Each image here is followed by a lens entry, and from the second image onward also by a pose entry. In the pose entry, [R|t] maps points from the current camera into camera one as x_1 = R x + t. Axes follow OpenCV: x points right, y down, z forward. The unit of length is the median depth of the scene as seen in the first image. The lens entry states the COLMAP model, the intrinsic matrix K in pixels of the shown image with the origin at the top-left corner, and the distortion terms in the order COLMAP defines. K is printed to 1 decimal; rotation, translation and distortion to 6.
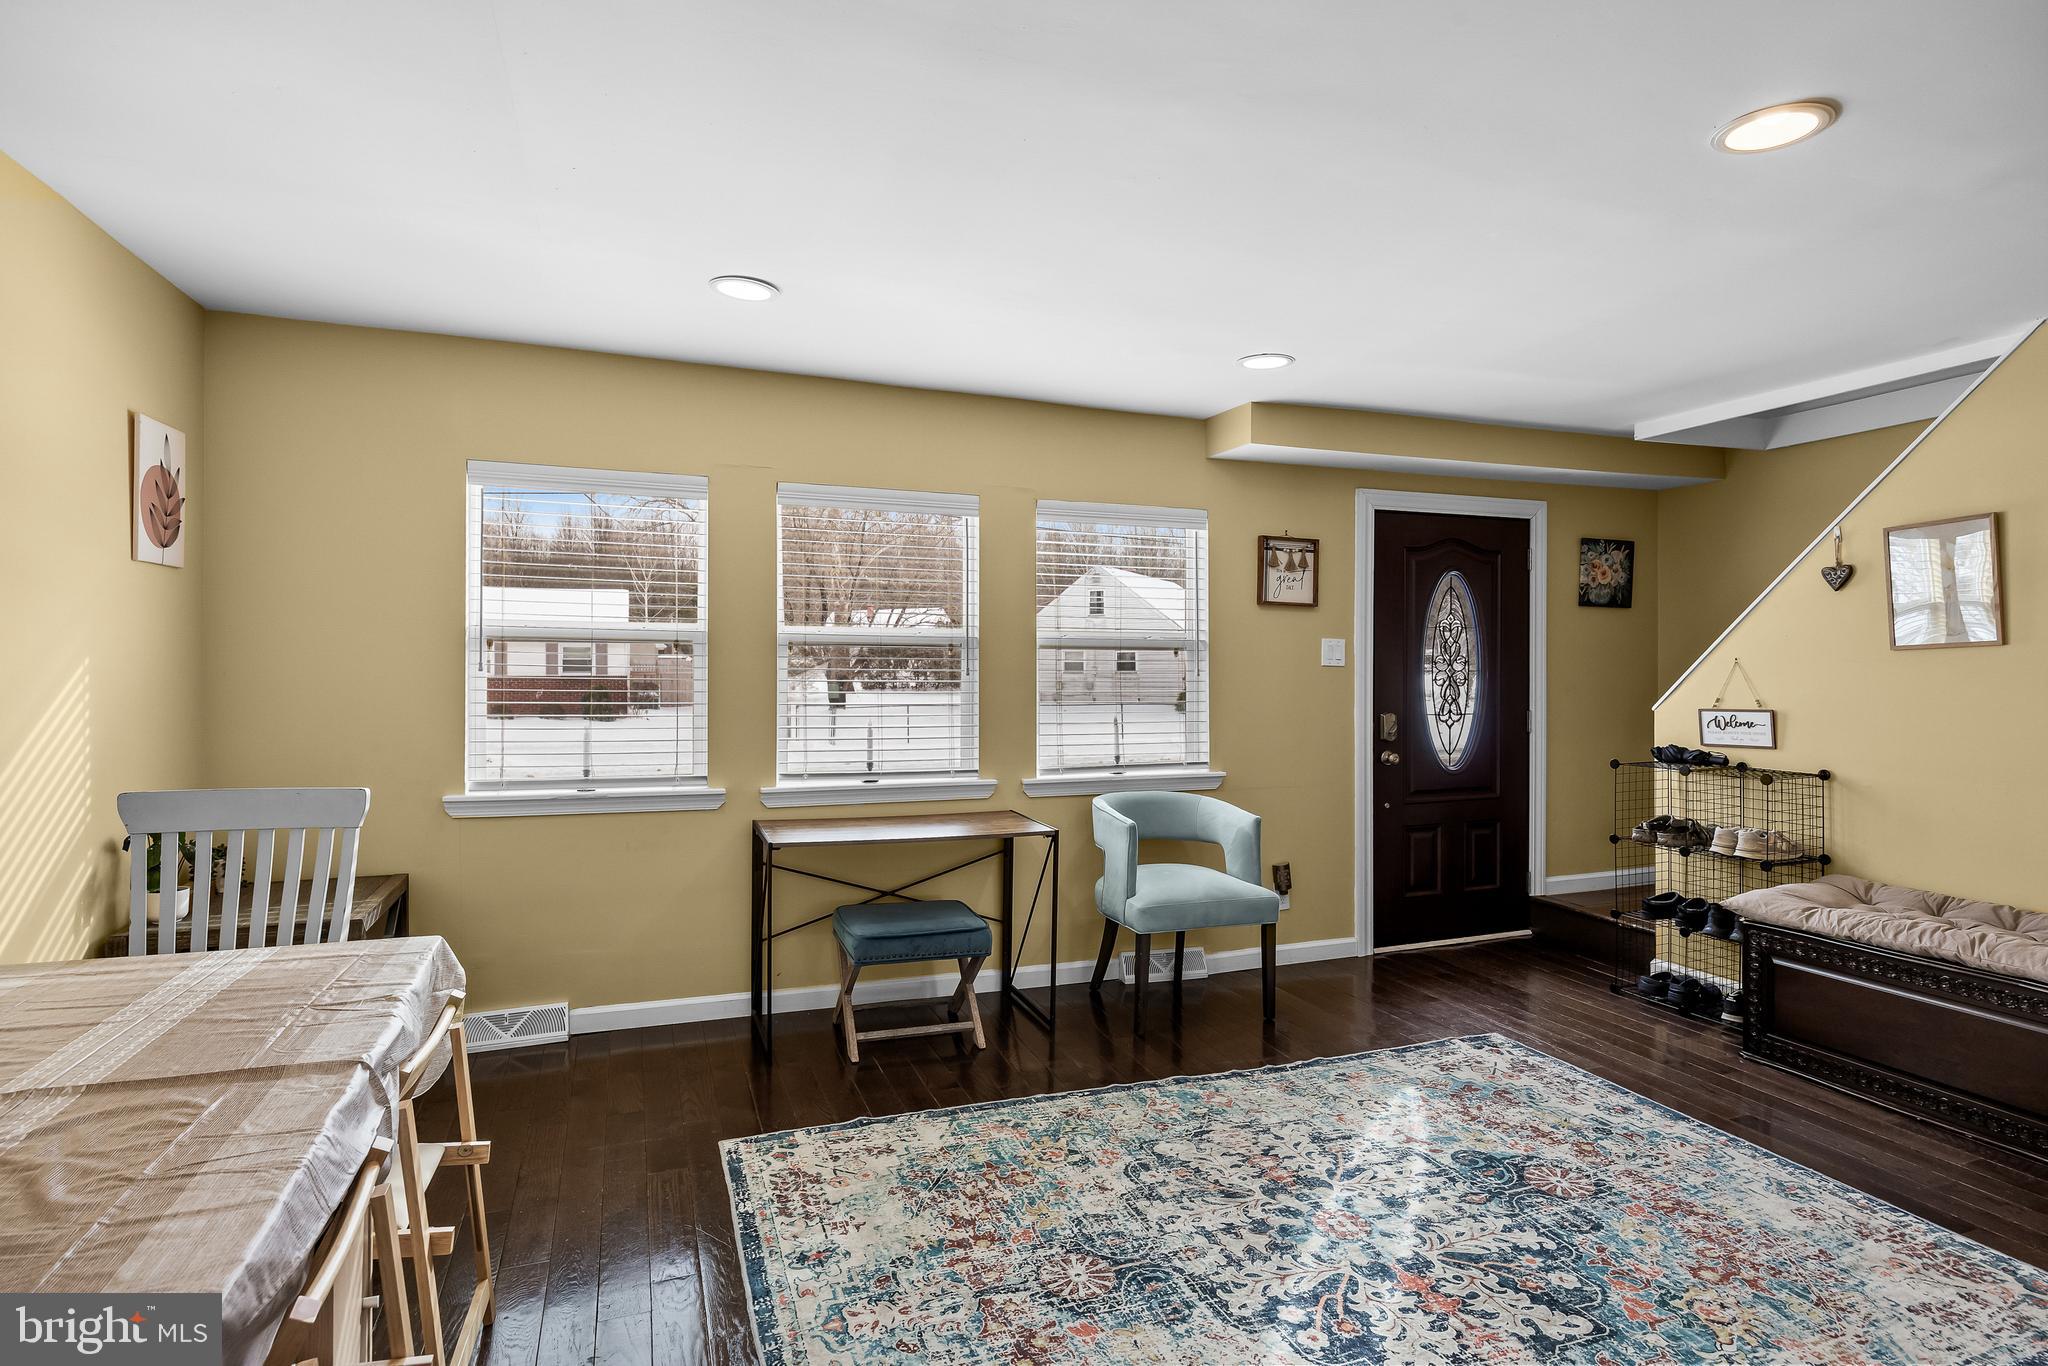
lens RADIAL K [[1072.4, 0, 1034.3], [0, 1072.4, 681.4], [0, 0, 1]] dist [0.002025, -0.004660]
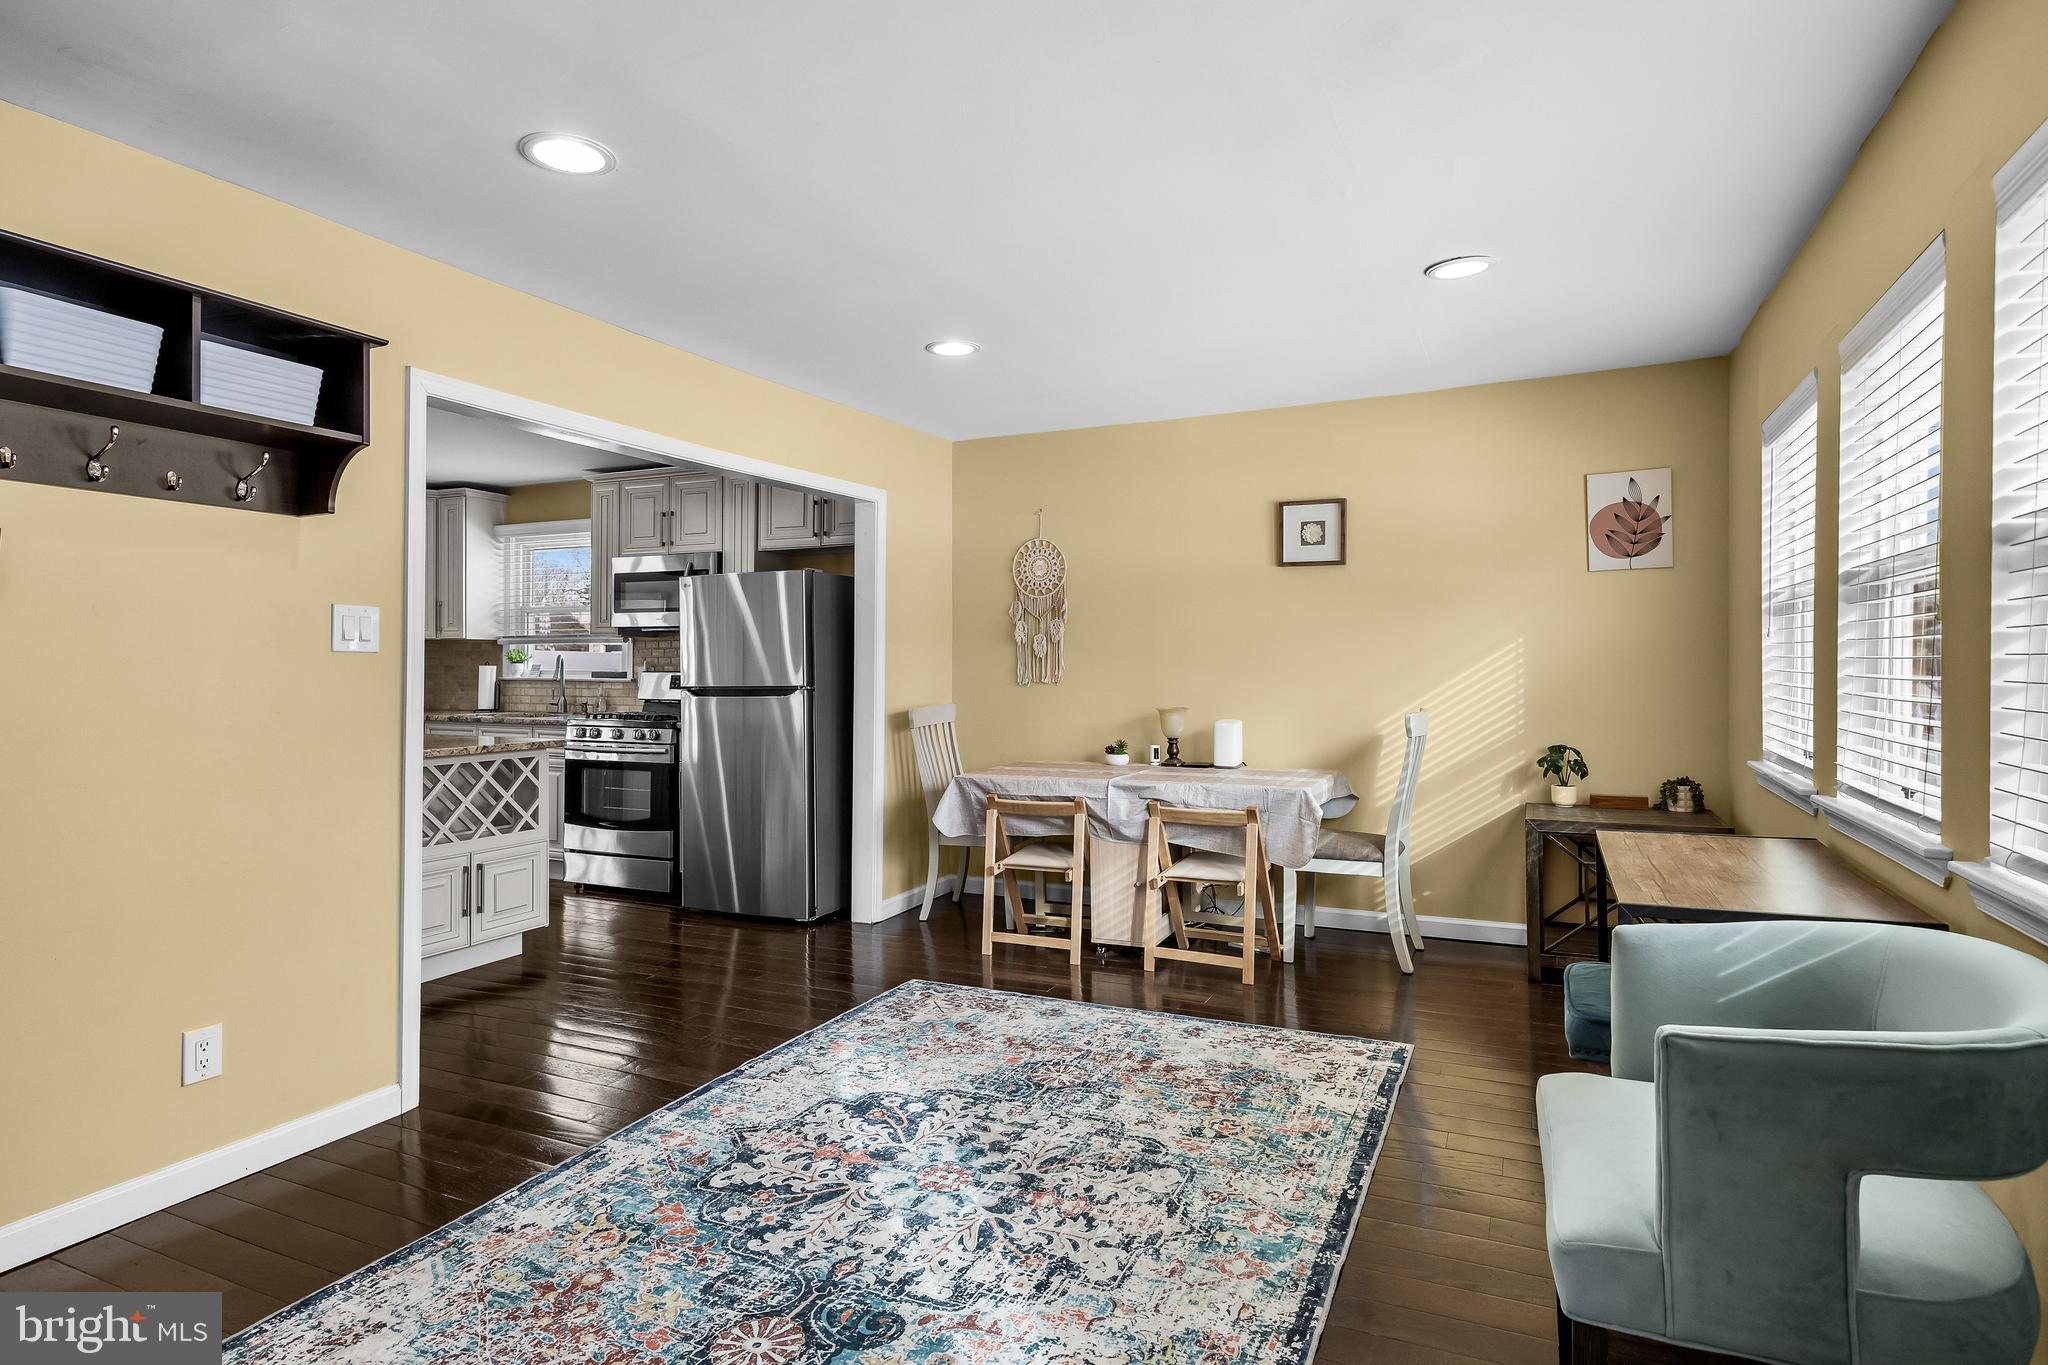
lens RADIAL K [[1072.4, 0, 1034.8], [0, 1072.4, 686.5], [0, 0, 1]] dist [0.002025, -0.004660]
pose [[-0.711726, 0.011545, -0.702362, 0.904271], [-0.005971, 0.999729, 0.022484, 0.024516], [0.702432, 0.020196, -0.711464, 1.726030]]
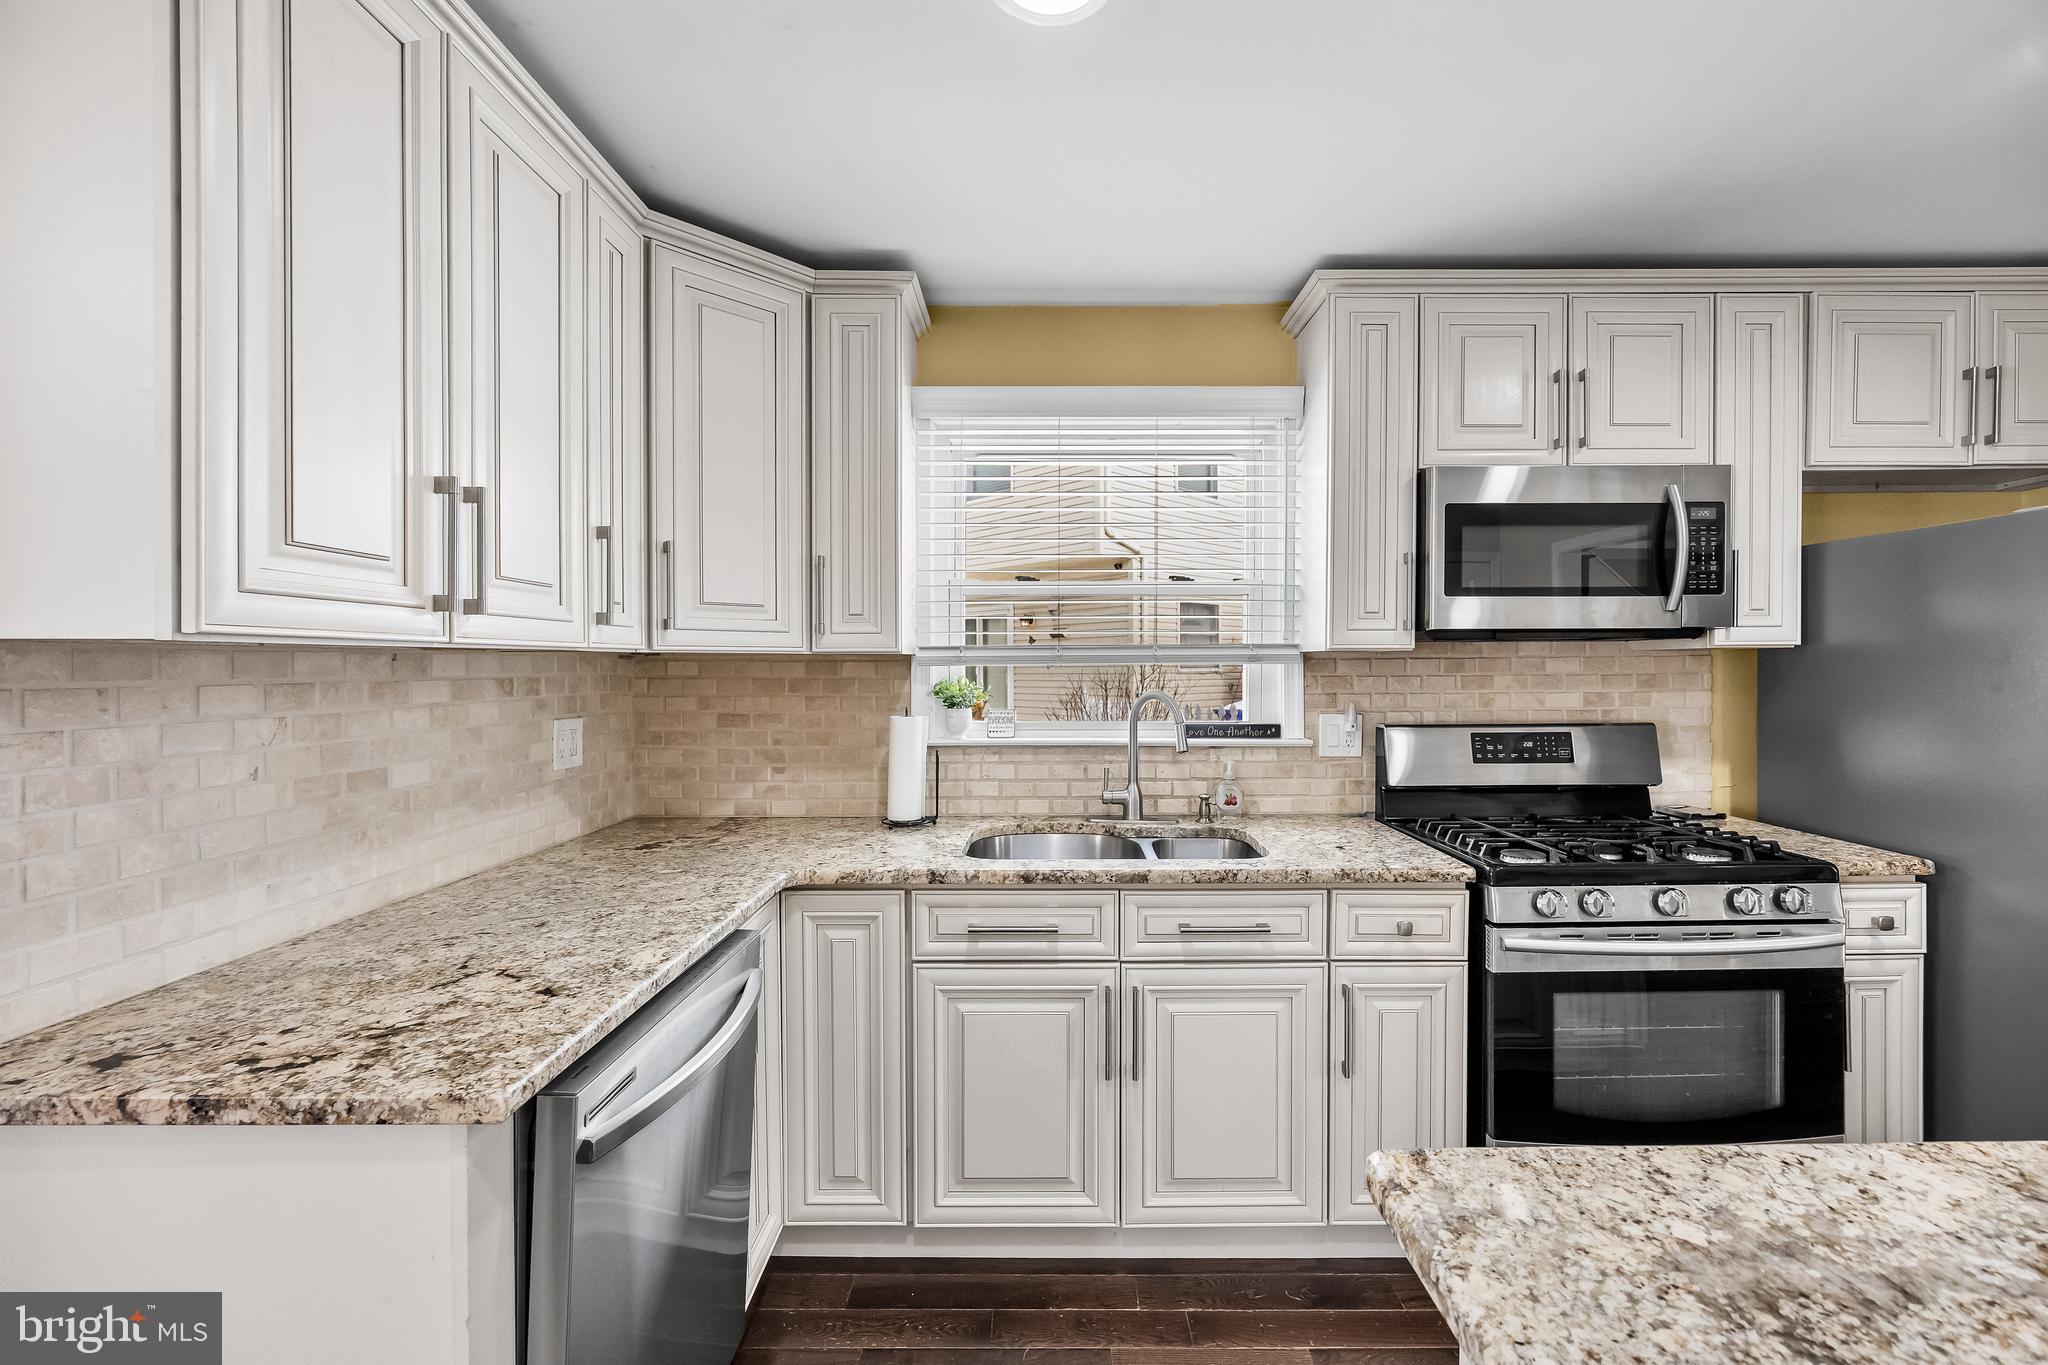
lens RADIAL K [[859.3, 0, 1065.7], [0, 859.3, 677.1], [0, 0, 1]] dist [-0.008145, 0.000331]
pose [[-0.354008, 0.013079, -0.935151, 0.777485], [-0.003306, 0.999878, 0.015236, -0.013862], [0.935237, 0.008485, -0.353922, -0.703633]]
